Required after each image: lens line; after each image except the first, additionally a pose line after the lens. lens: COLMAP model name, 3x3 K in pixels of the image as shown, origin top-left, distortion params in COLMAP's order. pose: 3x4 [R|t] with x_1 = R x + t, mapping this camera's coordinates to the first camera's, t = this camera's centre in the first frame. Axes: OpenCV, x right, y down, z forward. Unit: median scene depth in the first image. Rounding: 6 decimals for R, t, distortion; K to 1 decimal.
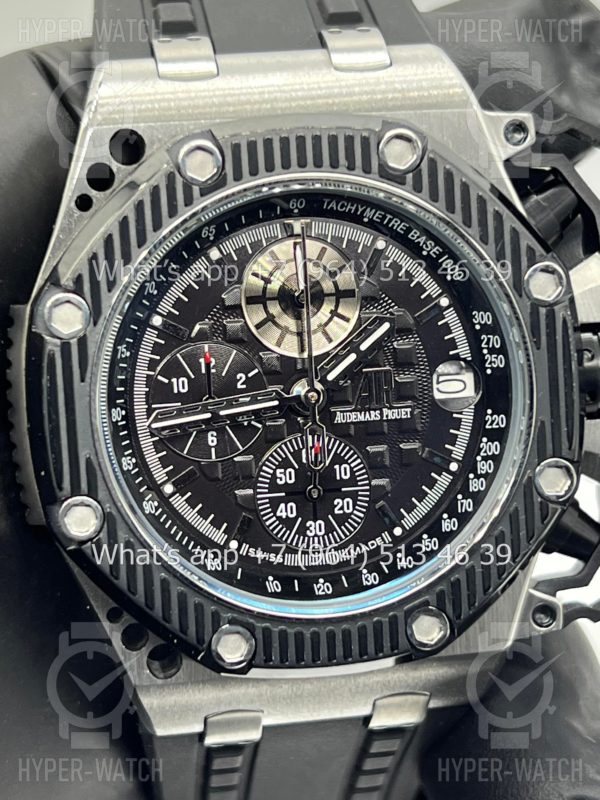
lens RADIAL K [[1894.9, 0, 296.5], [0, 1894.9, 401.4], [0, 0, 1]] dist [0.198824, 0.000000]
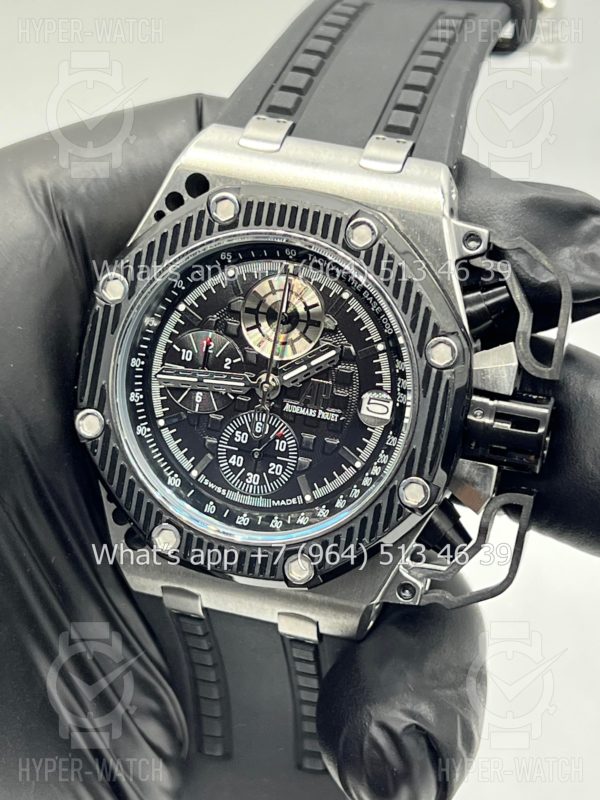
lens RADIAL K [[1894.9, 0, 303.6], [0, 1894.9, 400.3], [0, 0, 1]] dist [0.198824, 0.000000]
pose [[0.906831, 0.266118, -0.326863, 0.492169], [-0.262270, 0.963329, 0.056675, -0.079360], [0.329958, 0.034331, 0.943371, -0.318629]]
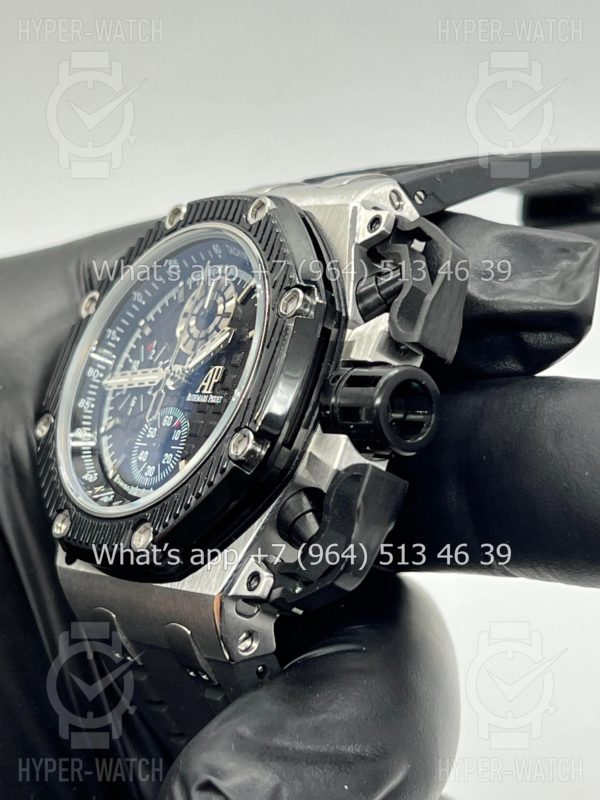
lens RADIAL K [[1894.9, 0, 295.4], [0, 1894.9, 401.5], [0, 0, 1]] dist [0.198824, 0.000000]
pose [[0.495084, 0.038276, -0.868001, 1.245448], [-0.403781, 0.894727, -0.190851, 0.240958], [0.769319, 0.444970, 0.458420, 0.439741]]
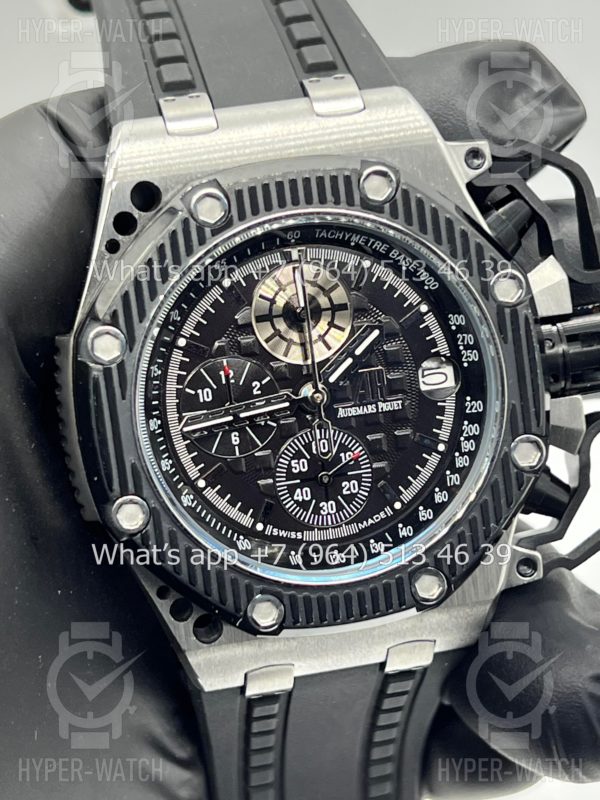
lens RADIAL K [[1894.9, 0, 301.1], [0, 1894.9, 406.9], [0, 0, 1]] dist [0.198824, 0.000000]
pose [[0.997561, -0.069666, 0.004405, -0.007395], [0.069524, 0.997217, 0.026908, -0.028688], [-0.006267, -0.026536, 0.999628, -0.176794]]
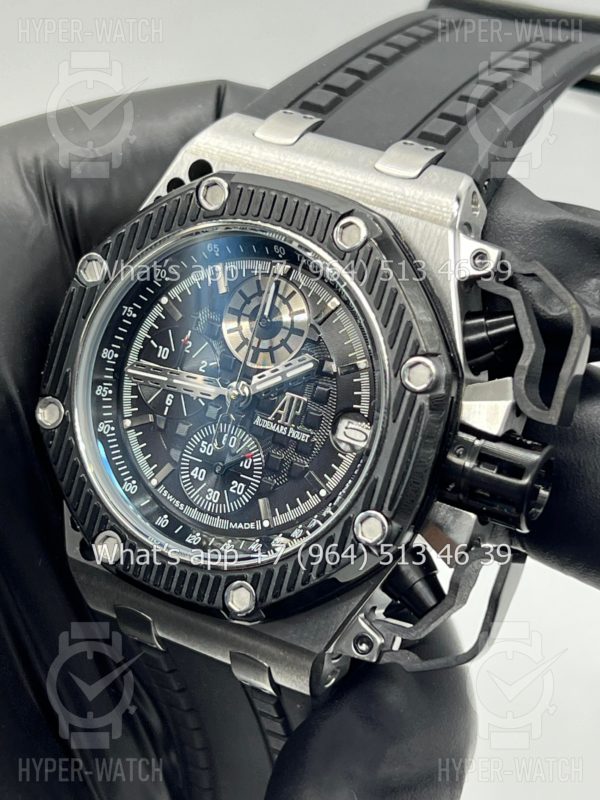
lens RADIAL K [[1894.9, 0, 301.0], [0, 1894.9, 401.5], [0, 0, 1]] dist [0.198824, 0.000000]
pose [[0.787268, 0.343591, -0.512010, 0.691936], [-0.374906, 0.925973, 0.044931, -0.071546], [0.489545, 0.156583, 0.857804, -0.073410]]
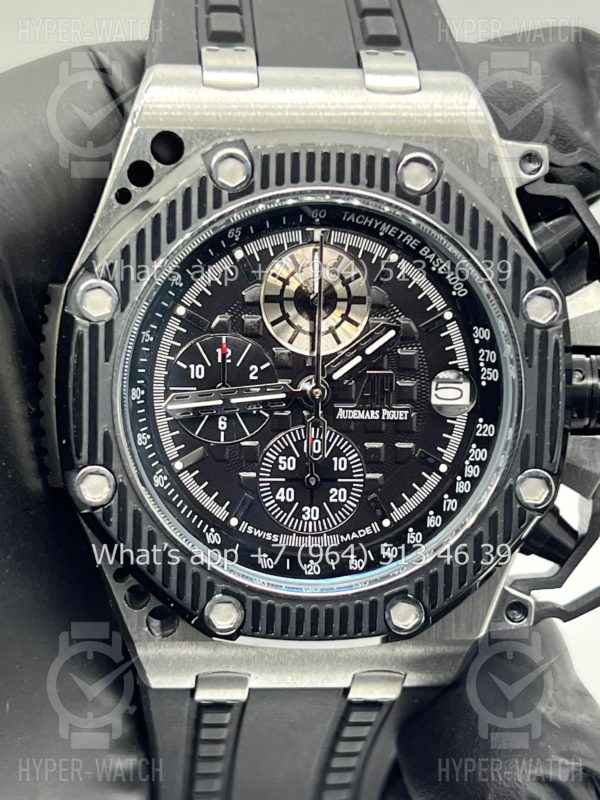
lens RADIAL K [[1894.9, 0, 293.2], [0, 1894.9, 429.6], [0, 0, 1]] dist [0.198824, 0.000000]
pose [[0.995388, 0.088565, -0.036874, 0.036151], [-0.087157, 0.995462, 0.038195, -0.021637], [0.040090, -0.034805, 0.998590, -0.082977]]
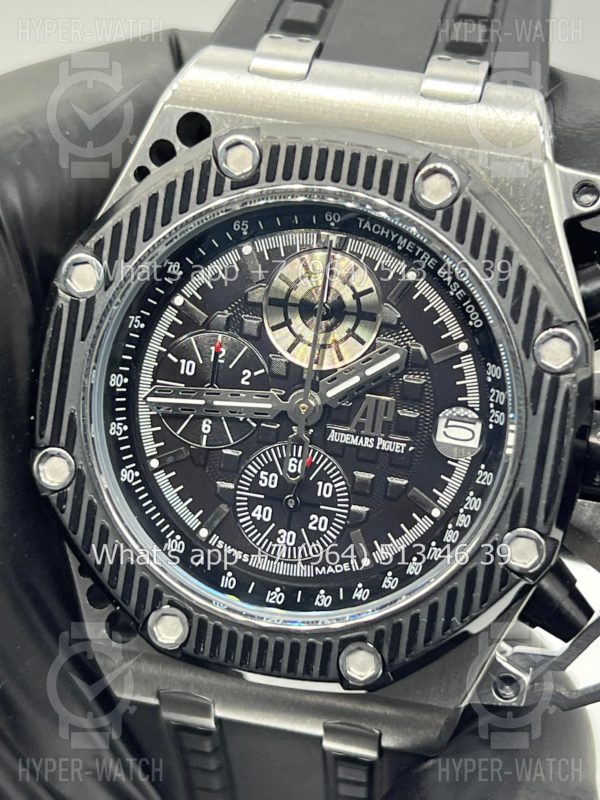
lens RADIAL K [[1894.9, 0, 296.8], [0, 1894.9, 403.9], [0, 0, 1]] dist [0.198824, 0.000000]
pose [[0.931692, 0.231057, -0.280290, 0.282076], [-0.231755, 0.972276, 0.031137, -0.034696], [0.279713, 0.035949, 0.959410, 0.037086]]
